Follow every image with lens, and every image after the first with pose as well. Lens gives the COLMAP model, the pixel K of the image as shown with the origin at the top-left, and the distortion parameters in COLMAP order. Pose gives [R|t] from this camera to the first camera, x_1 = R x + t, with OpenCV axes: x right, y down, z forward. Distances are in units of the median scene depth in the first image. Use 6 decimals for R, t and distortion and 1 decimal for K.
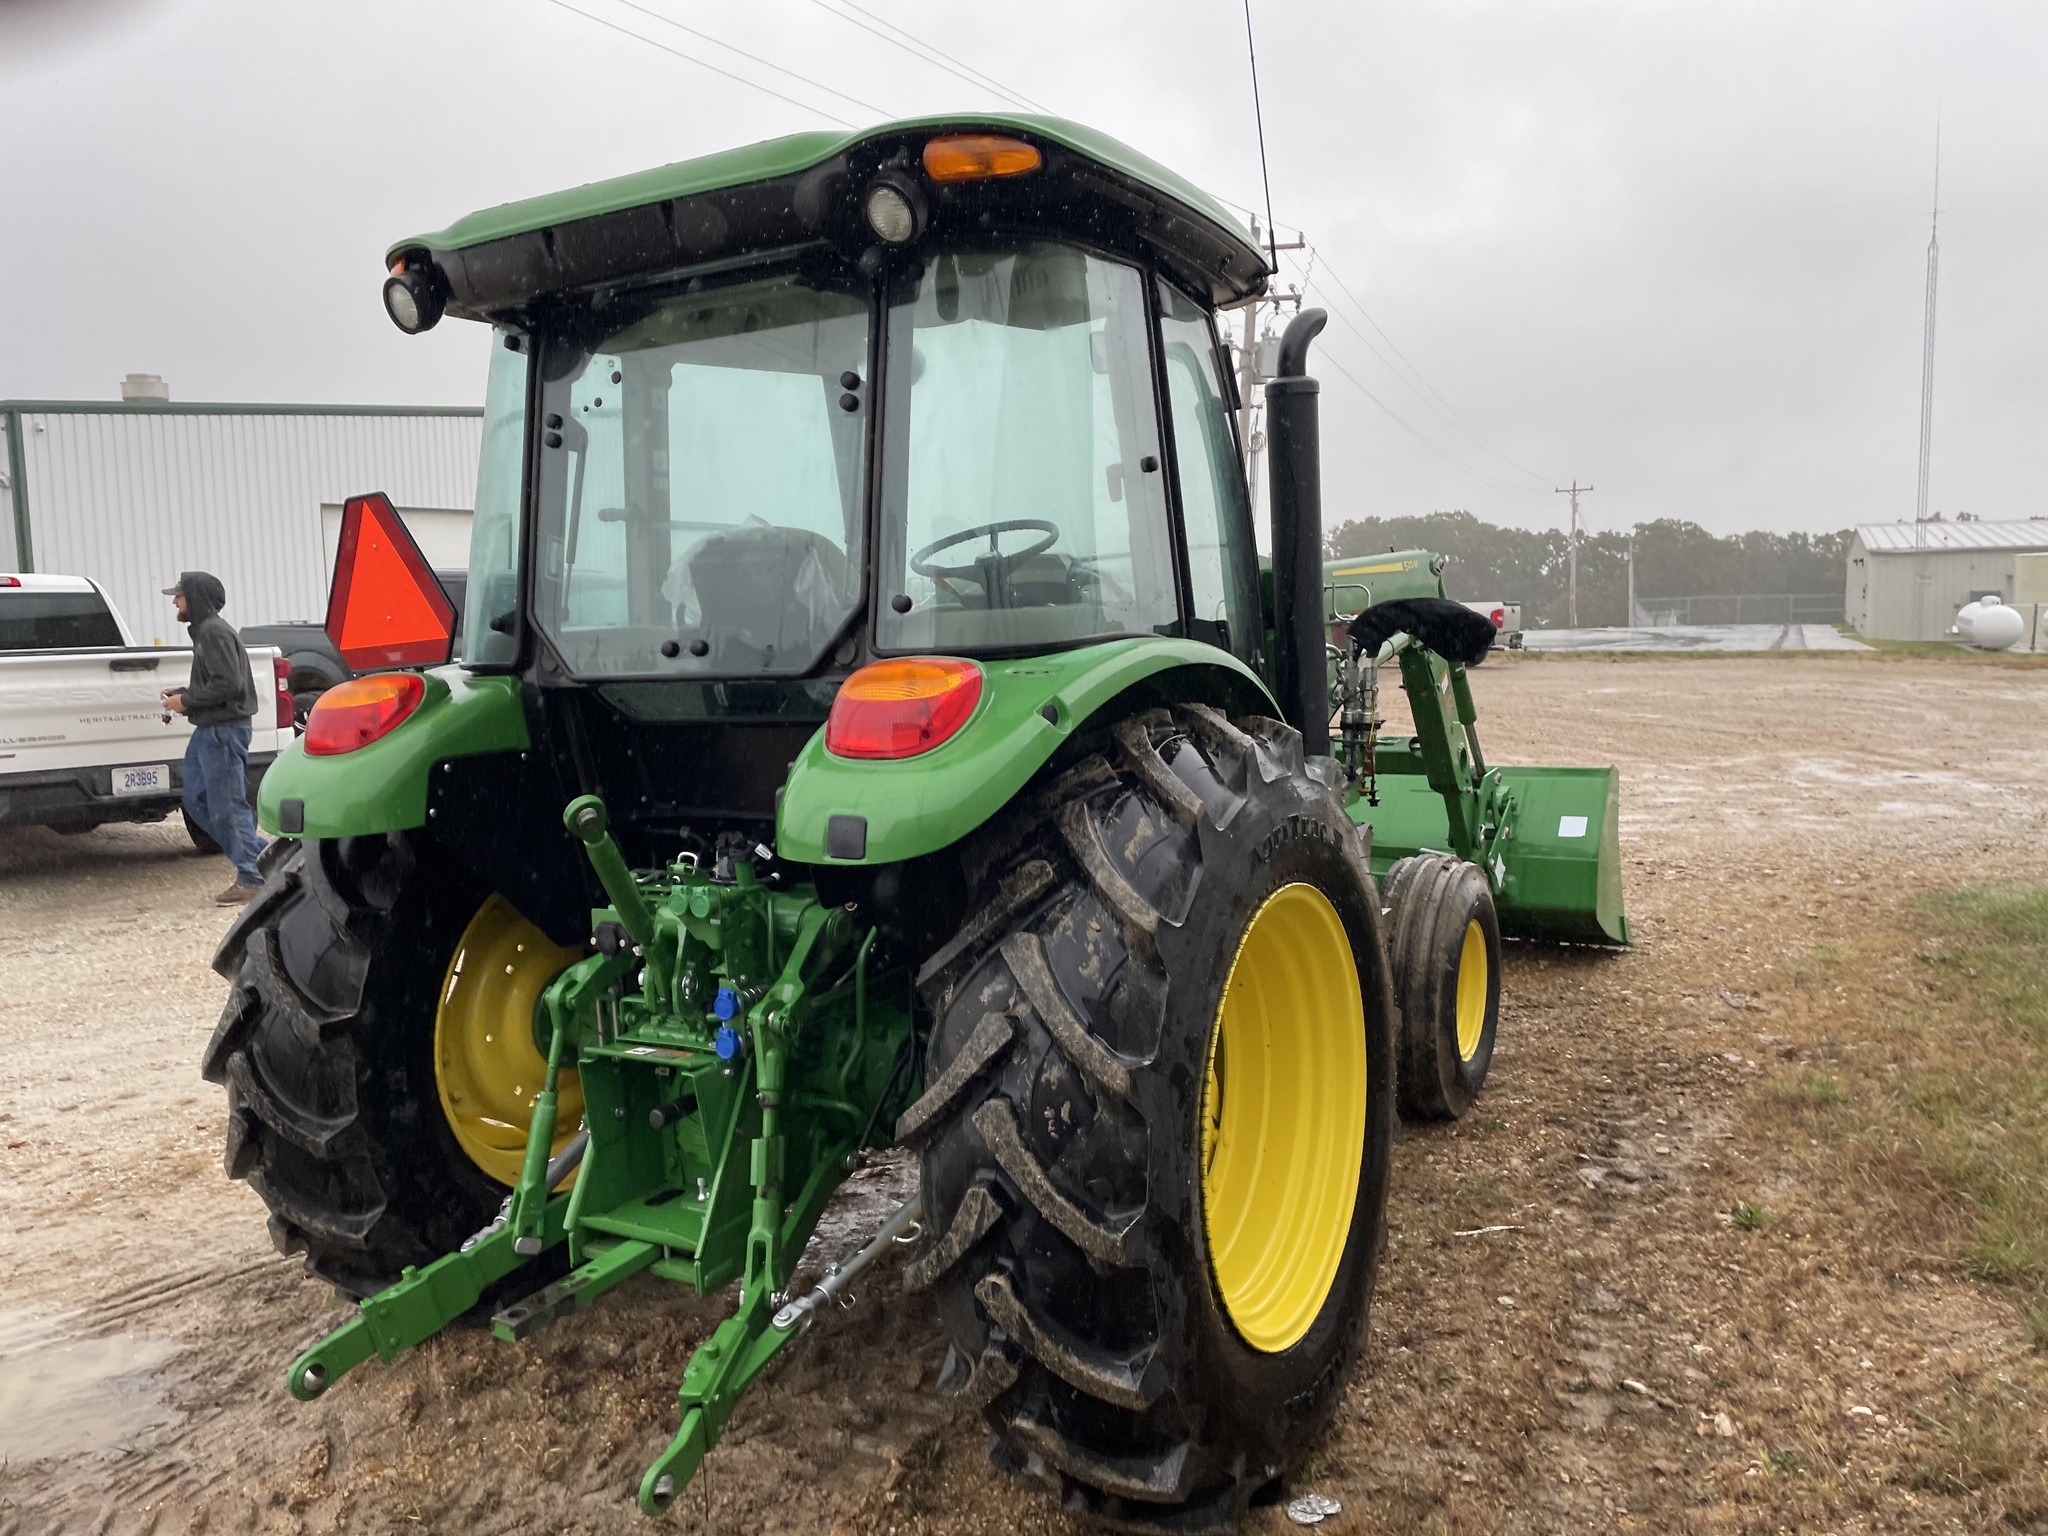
lens RADIAL K [[1543.5, 0, 993.6], [0, 1543.5, 735.9], [0, 0, 1]] dist [0.093441, -0.119914]
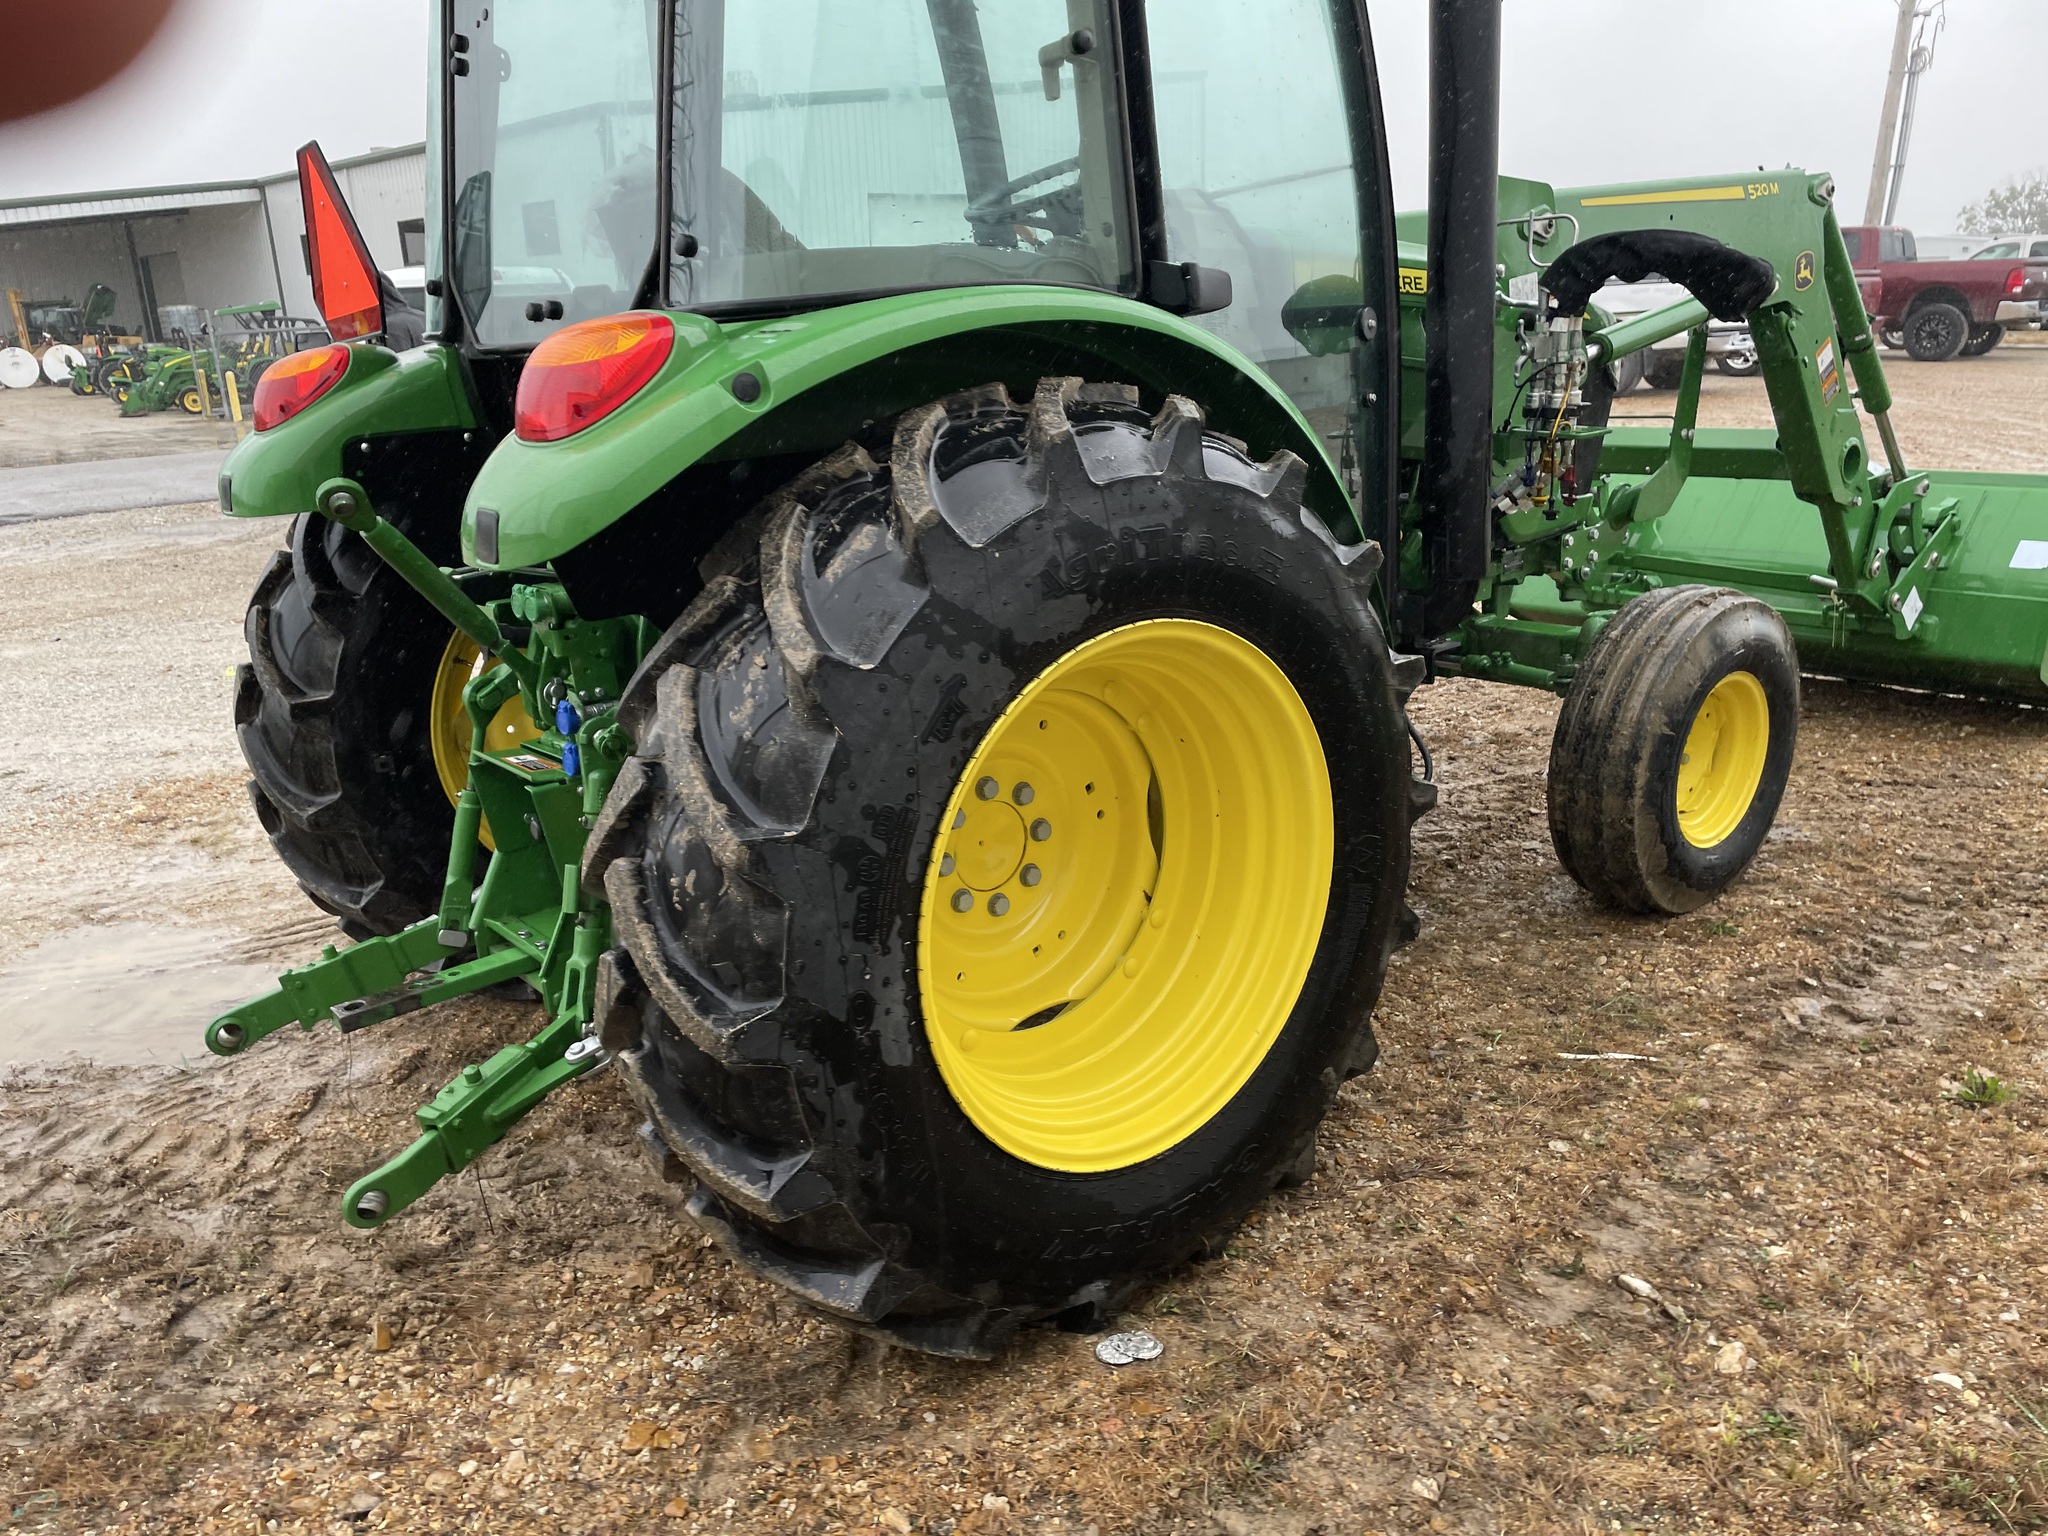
lens RADIAL K [[1543.5, 0, 994.3], [0, 1543.5, 767.3], [0, 0, 1]] dist [0.093441, -0.119914]
pose [[0.936514, 0.084278, -0.340352, 0.291936], [-0.010339, 0.976899, 0.213452, 0.003127], [0.350479, -0.196382, 0.915750, 0.191868]]
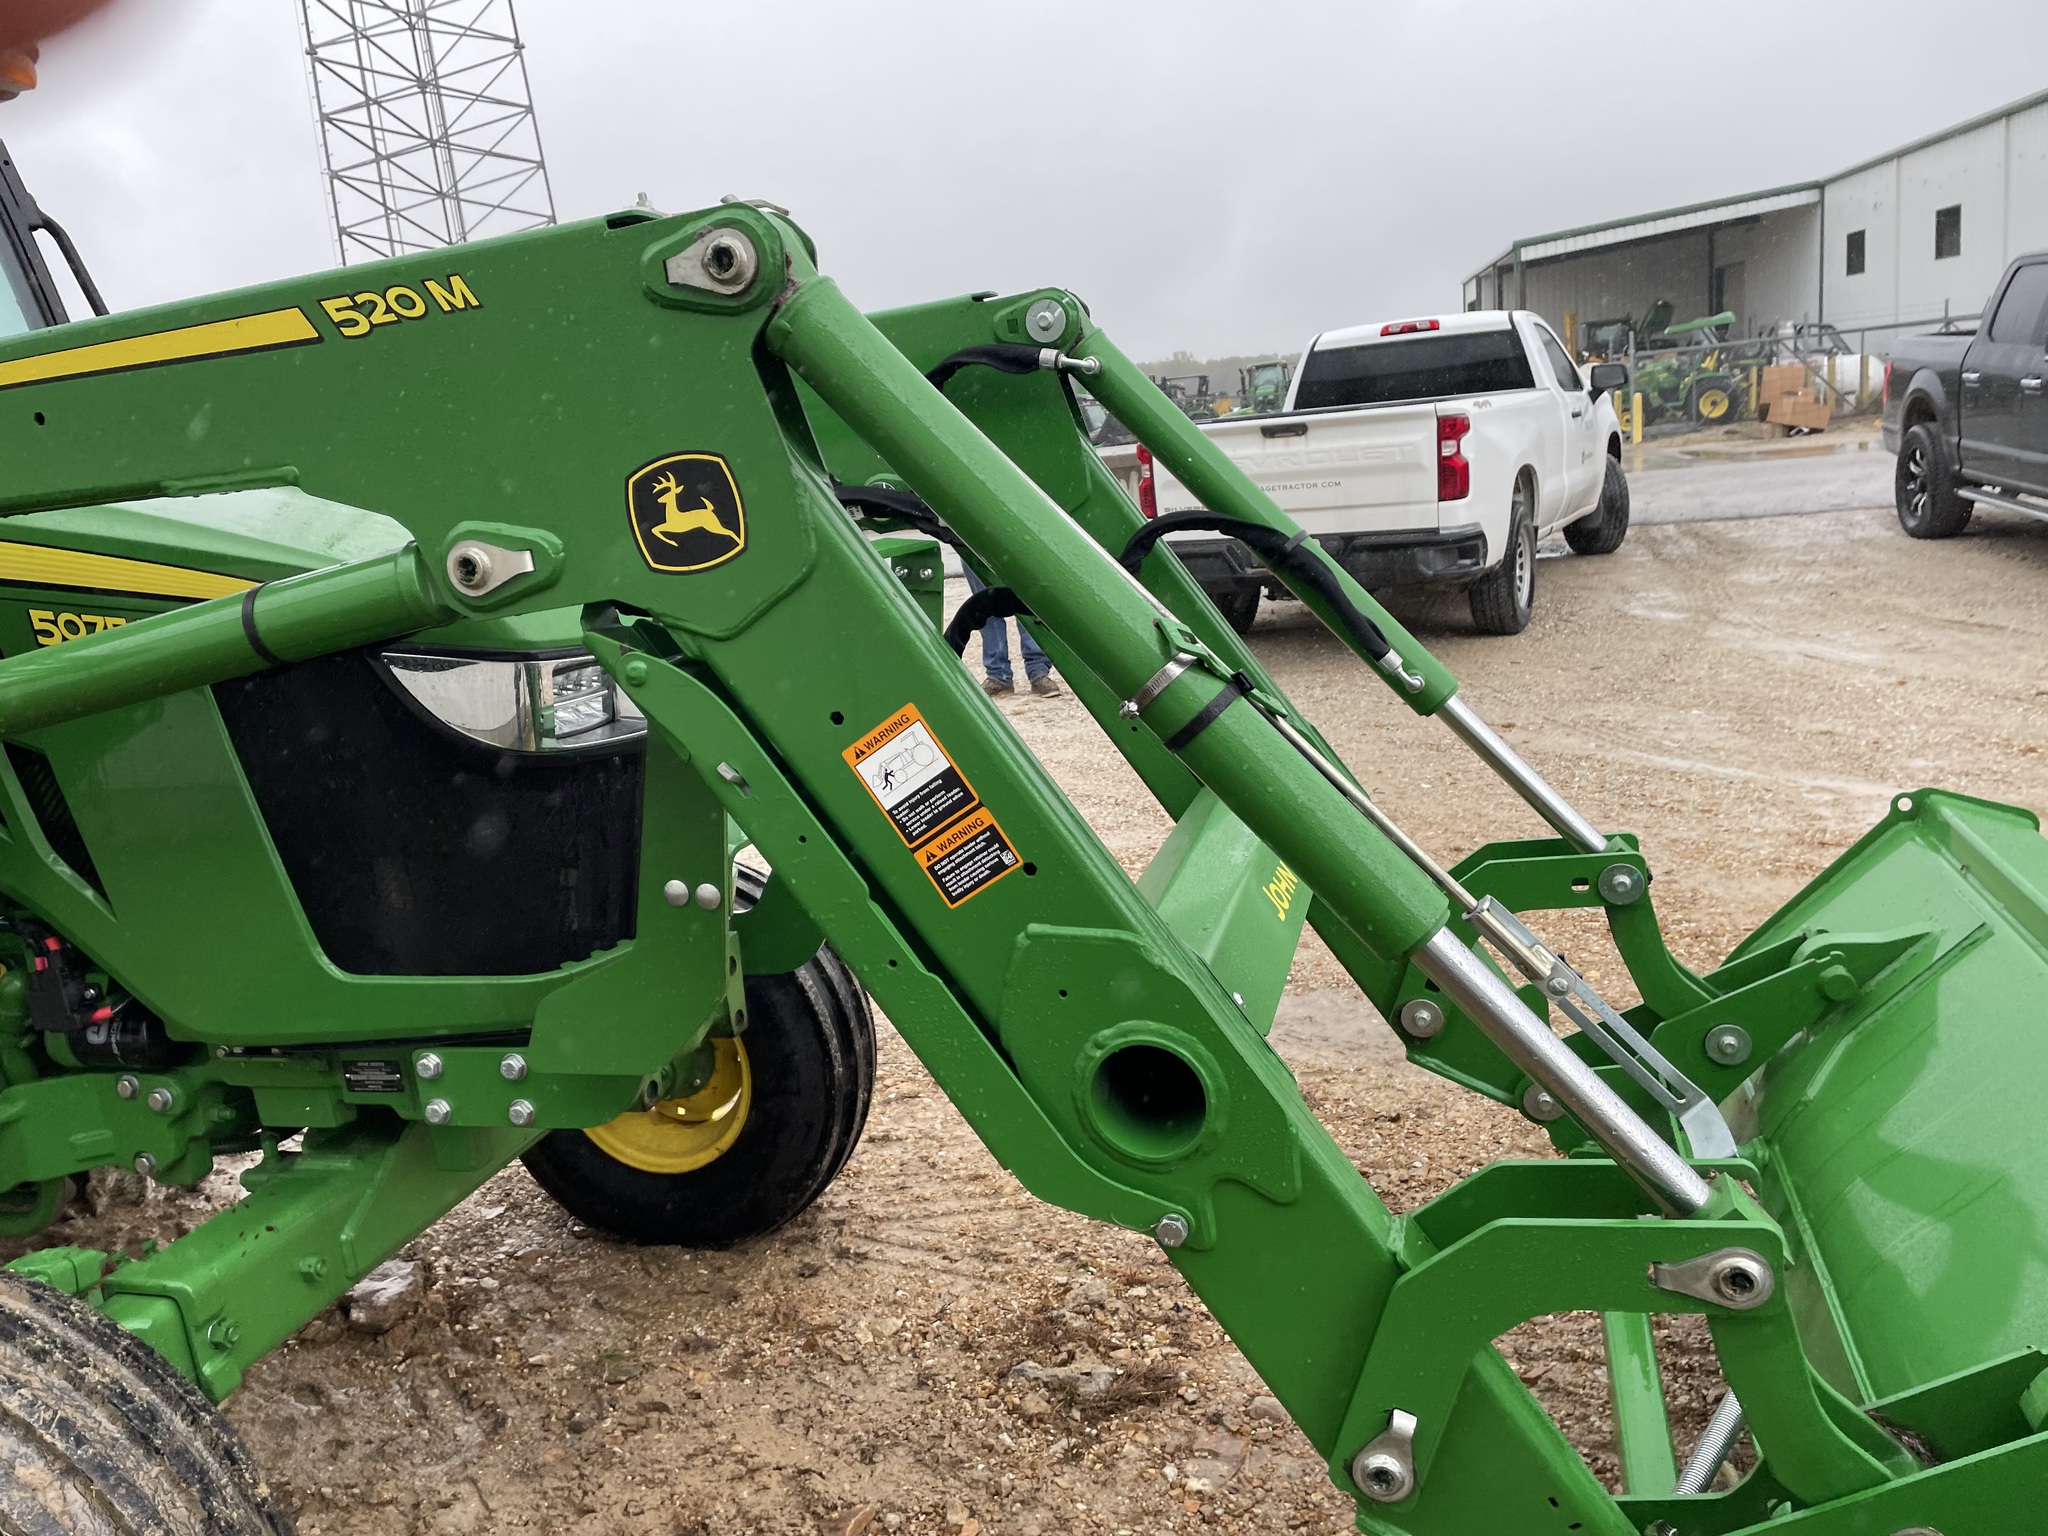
lens RADIAL K [[1543.5, 0, 1009.4], [0, 1543.5, 770.2], [0, 0, 1]] dist [0.093441, -0.119914]
pose [[0.258315, 0.214534, -0.941939, 0.803742], [0.000260, 0.975015, 0.222139, -0.131959], [0.966061, -0.057627, 0.251806, 1.471776]]
